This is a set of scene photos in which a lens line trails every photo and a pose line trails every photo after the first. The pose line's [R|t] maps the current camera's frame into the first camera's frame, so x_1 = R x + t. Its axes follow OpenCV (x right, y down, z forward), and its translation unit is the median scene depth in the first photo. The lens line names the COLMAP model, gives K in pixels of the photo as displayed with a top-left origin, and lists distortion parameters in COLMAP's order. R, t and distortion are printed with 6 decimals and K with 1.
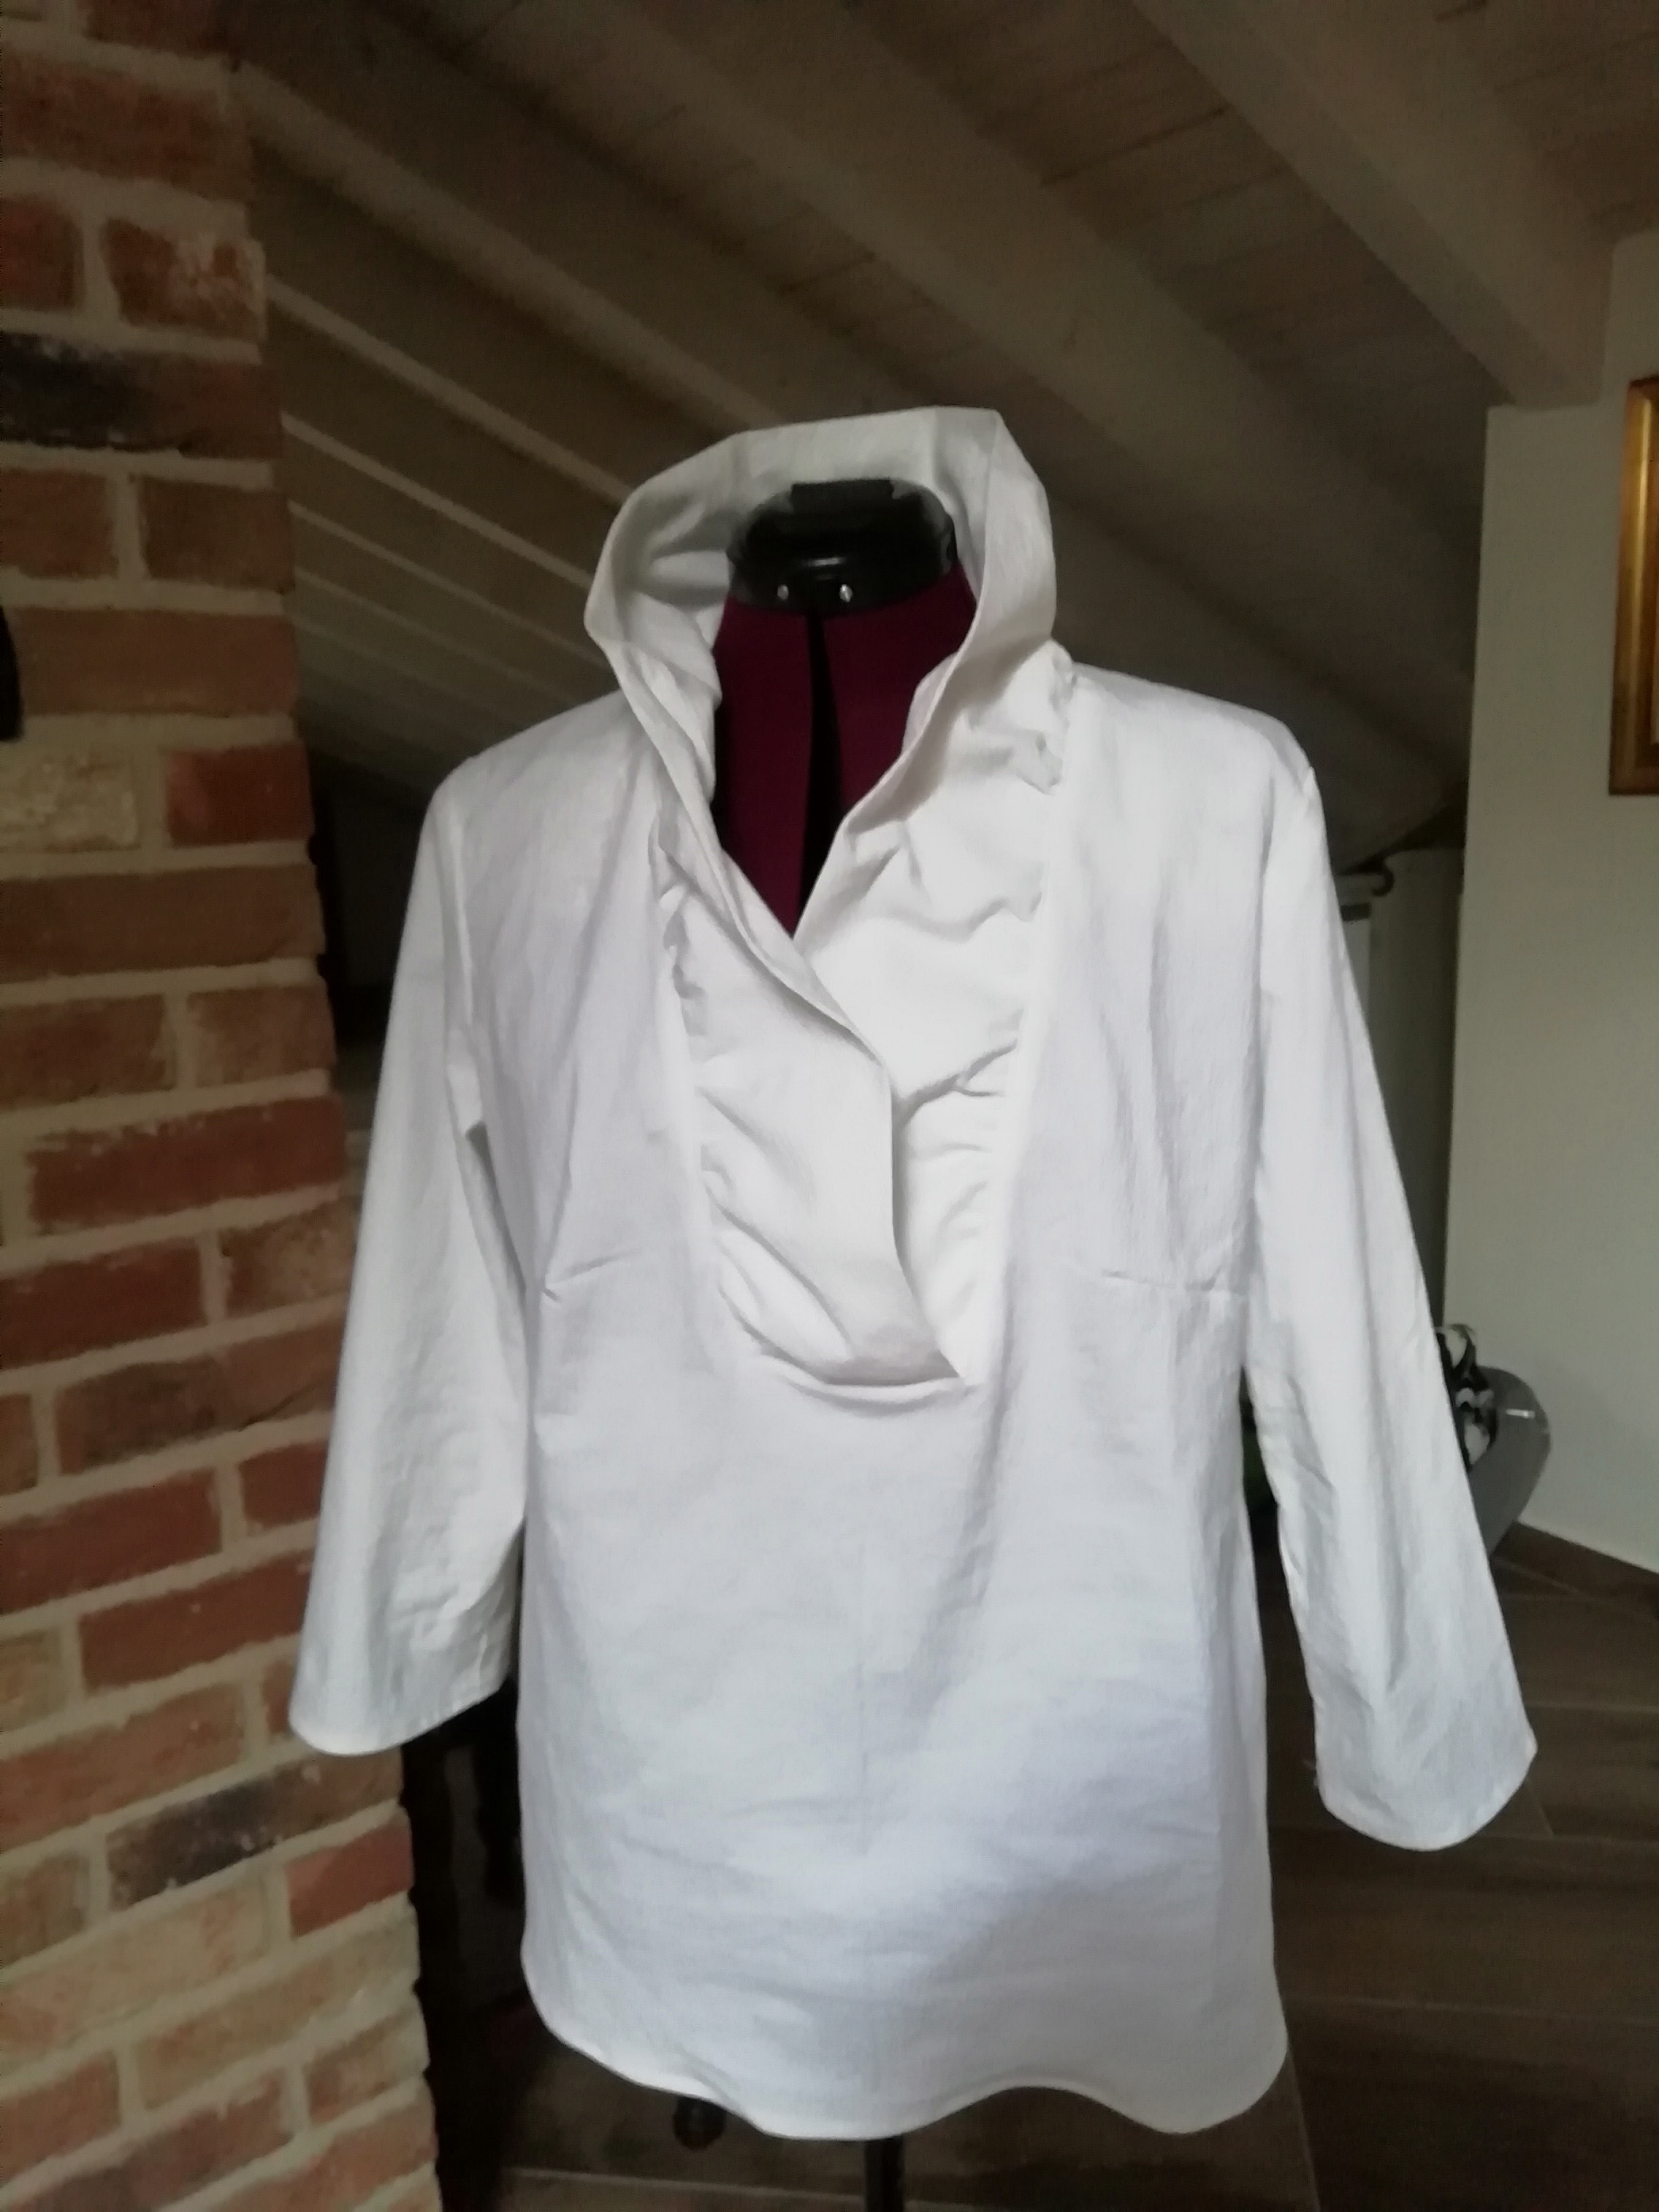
lens RADIAL K [[1674.8, 0, 829.5], [0, 1674.8, 1106.0], [0, 0, 1]] dist [0.012017, -0.006033]
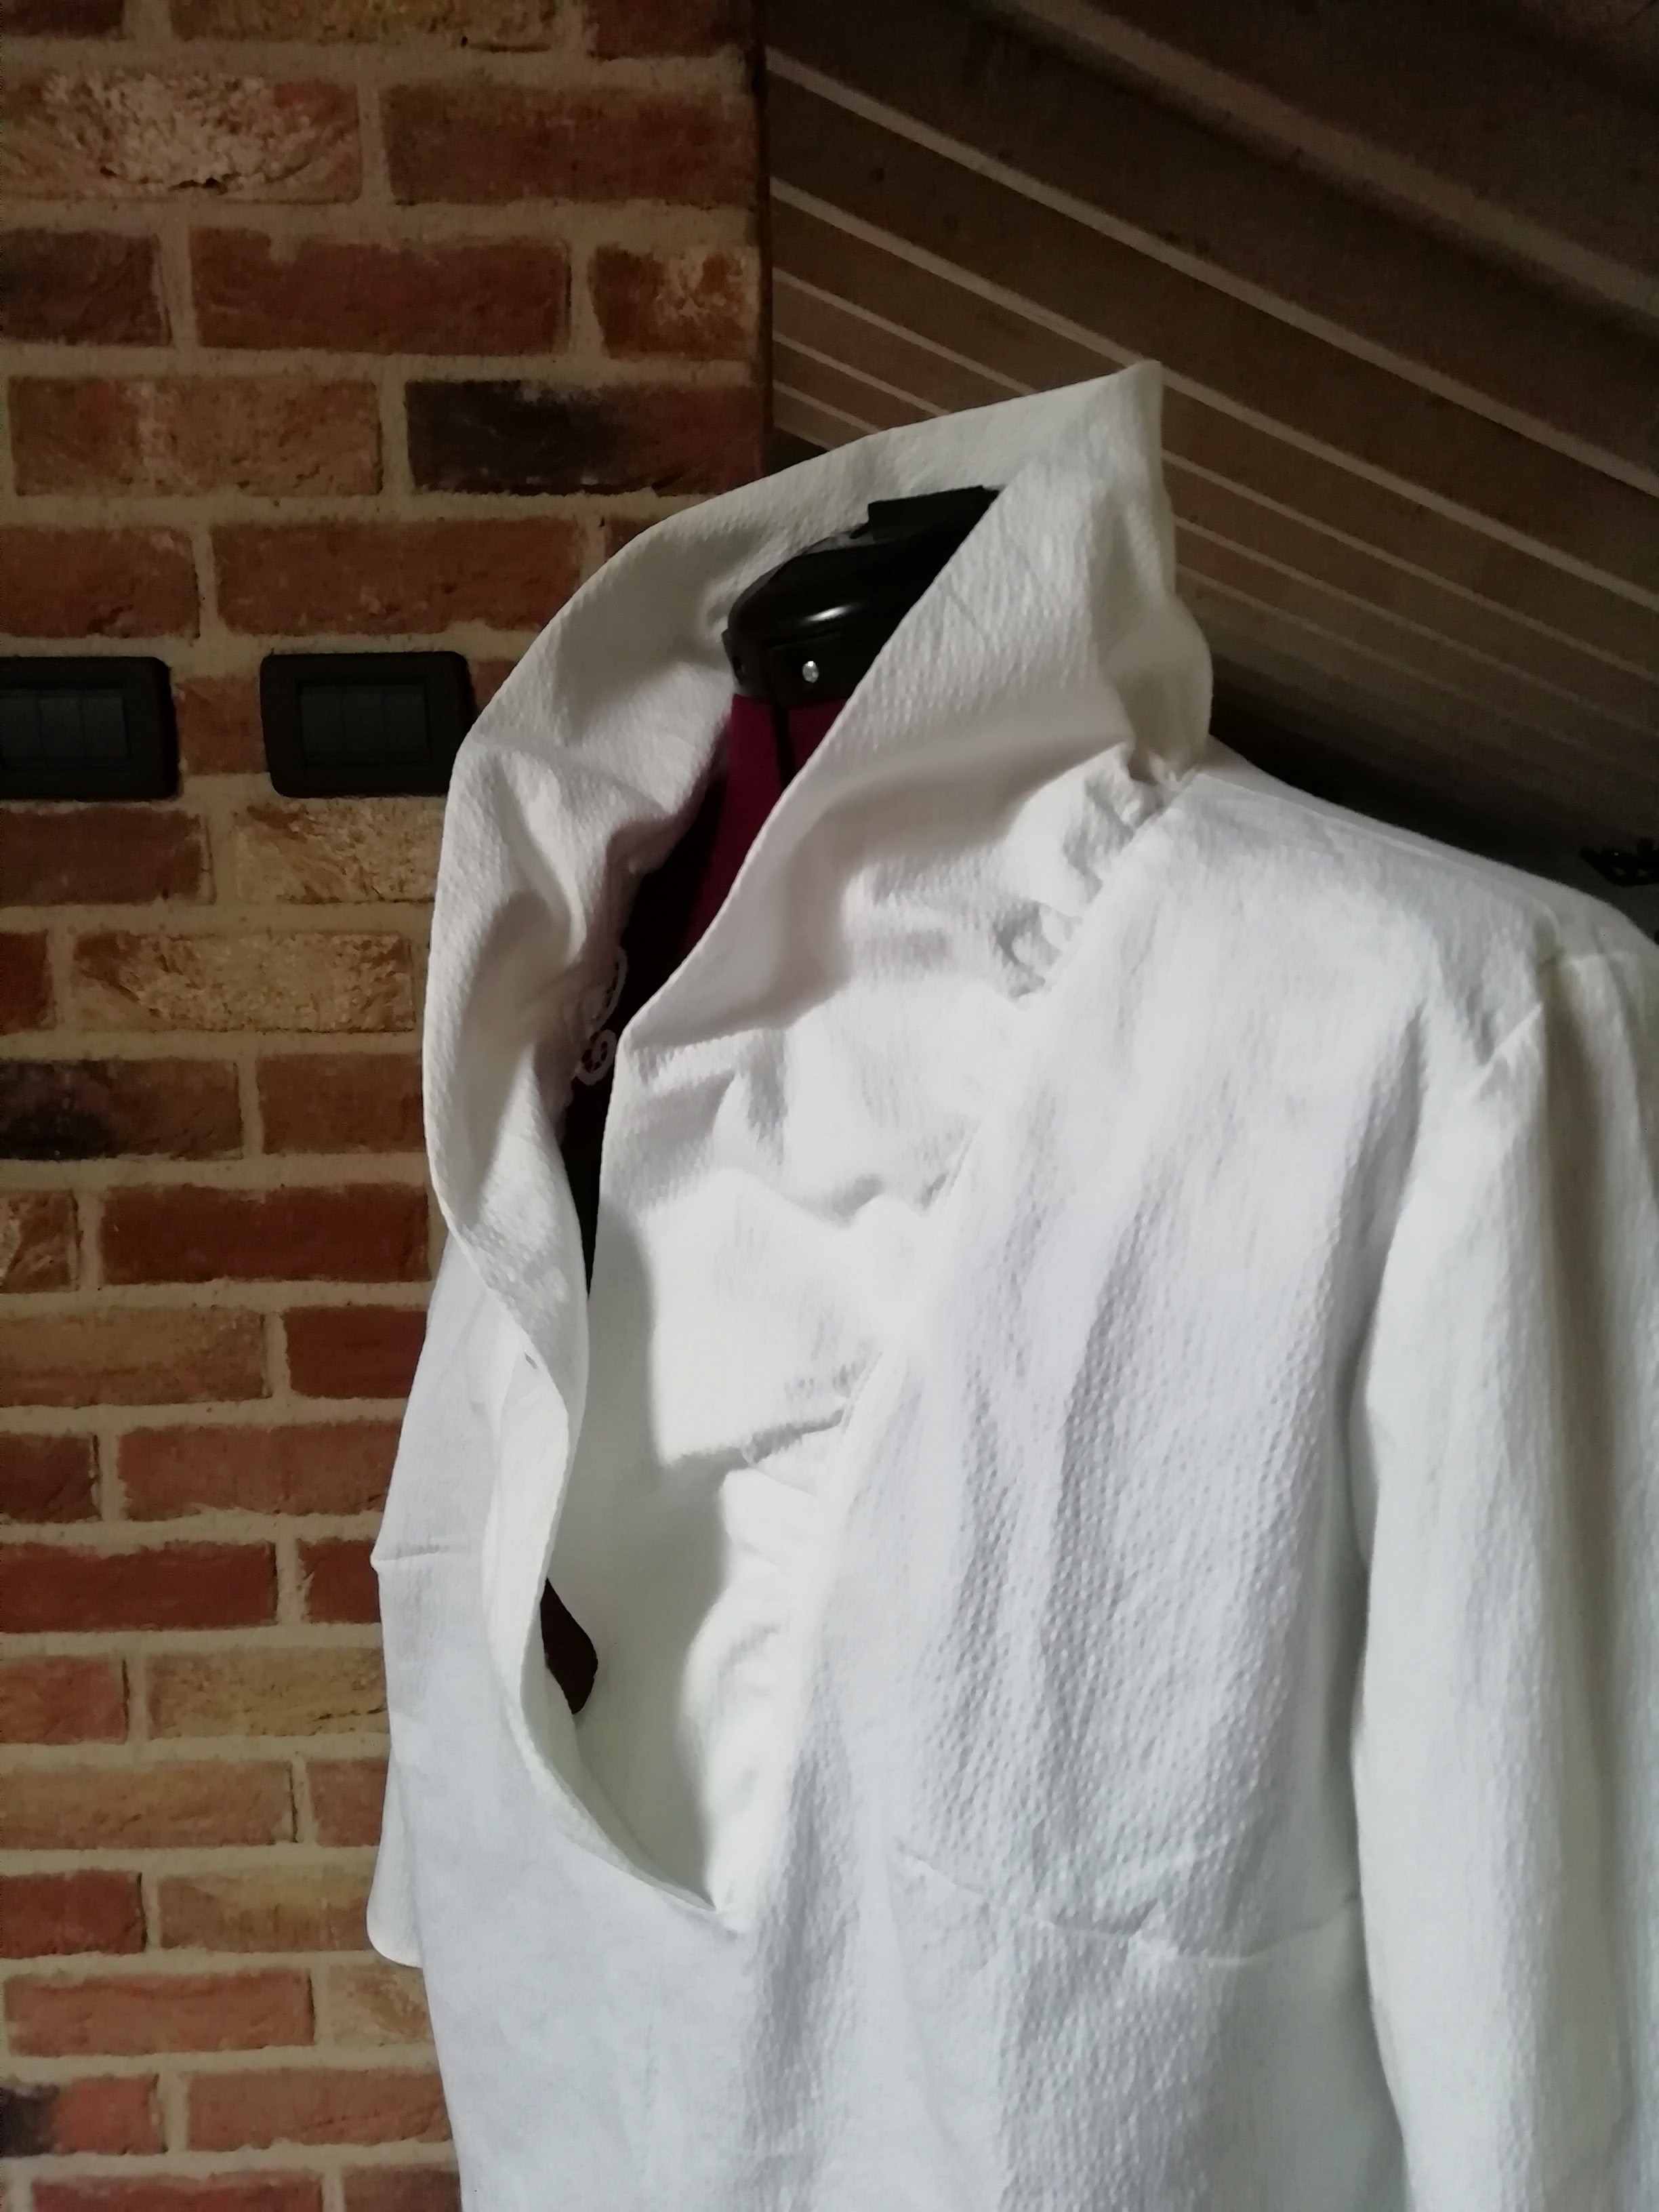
lens RADIAL K [[1612.4, 0, 829.5], [0, 1612.4, 1106.0], [0, 0, 1]] dist [0.108839, -0.160900]
pose [[0.821717, 0.139514, -0.552555, 0.393038], [-0.132593, 0.989767, 0.052724, -0.169378], [0.554257, 0.029940, 0.831807, 0.471920]]
